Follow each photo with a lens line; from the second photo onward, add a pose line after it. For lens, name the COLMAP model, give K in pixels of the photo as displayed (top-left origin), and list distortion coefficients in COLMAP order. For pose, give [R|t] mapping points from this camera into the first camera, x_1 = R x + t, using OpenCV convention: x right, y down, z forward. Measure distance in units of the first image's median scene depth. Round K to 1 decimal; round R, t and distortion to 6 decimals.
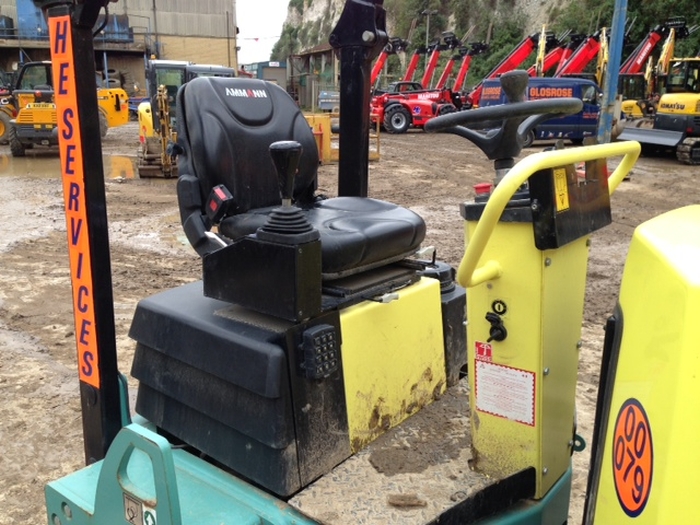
lens RADIAL K [[639.9, 0, 347.9], [0, 639.9, 262.8], [0, 0, 1]] dist [0.153913, -0.265310]
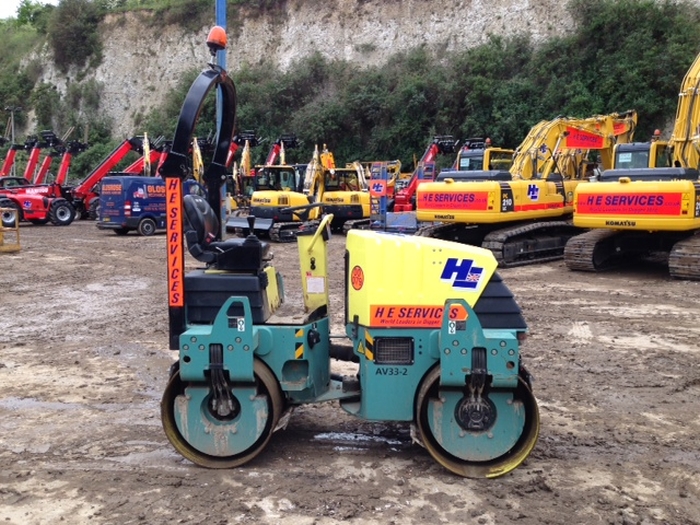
lens RADIAL K [[639.9, 0, 347.9], [0, 639.9, 262.8], [0, 0, 1]] dist [0.153913, -0.265310]
pose [[0.816127, -0.069197, 0.573714, -0.080460], [0.147995, 0.984722, -0.091757, 0.021626], [-0.558600, 0.159792, 0.813900, -0.097190]]
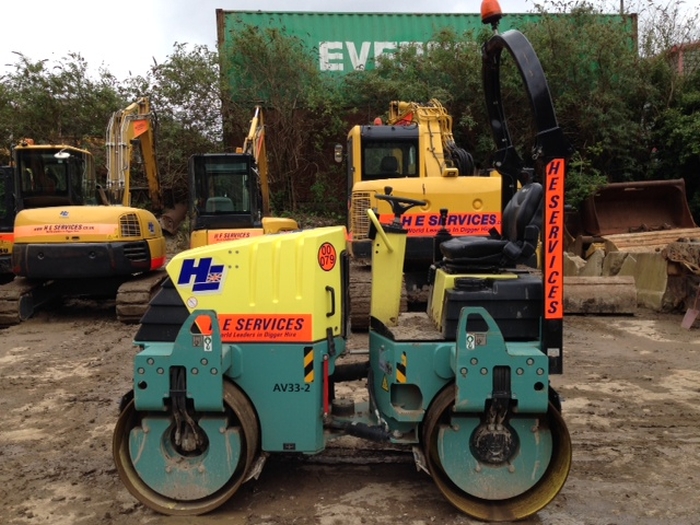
lens RADIAL K [[639.9, 0, 347.9], [0, 639.9, 262.8], [0, 0, 1]] dist [0.153913, -0.265310]
pose [[-0.801948, 0.047891, -0.595471, 0.111756], [-0.141926, 0.952969, 0.267781, -0.036269], [0.580290, 0.299259, -0.757435, 0.162654]]
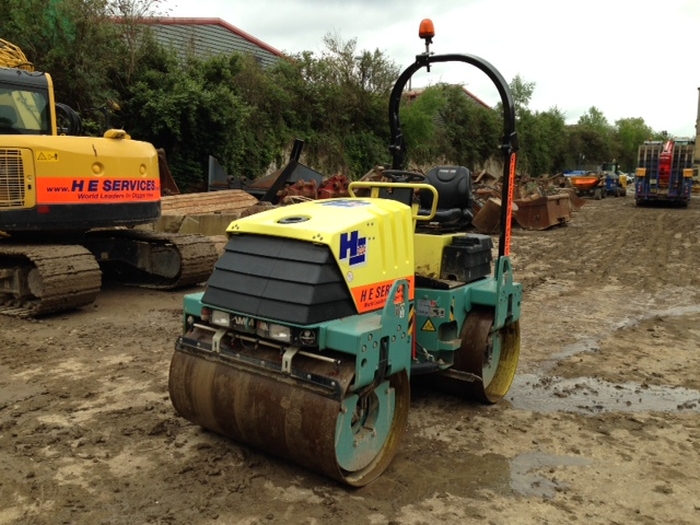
lens RADIAL K [[639.9, 0, 347.9], [0, 639.9, 262.8], [0, 0, 1]] dist [0.153913, -0.265310]
pose [[0.054114, 0.126560, -0.990482, 0.192043], [-0.262509, 0.958847, 0.108176, -0.003895], [0.963411, 0.254156, 0.085110, 0.028129]]
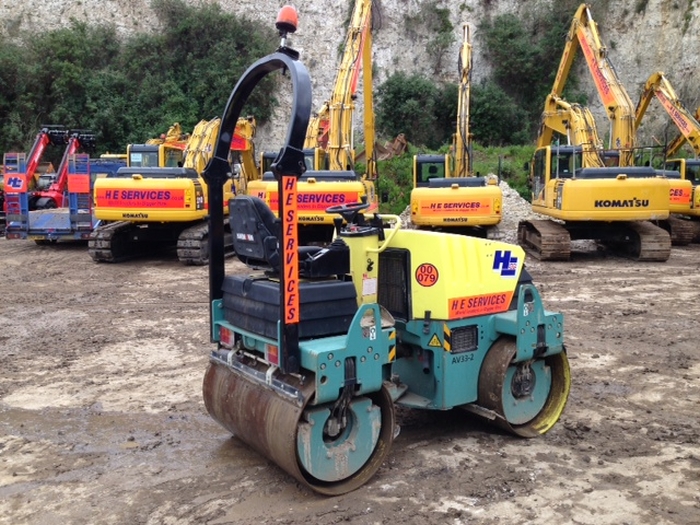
lens RADIAL K [[639.9, 0, 347.9], [0, 639.9, 262.8], [0, 0, 1]] dist [0.153913, -0.265310]
pose [[0.281280, -0.113044, 0.952944, -0.152407], [0.234808, 0.970959, 0.045872, -0.005145], [-0.930455, 0.210856, 0.299654, 0.003753]]
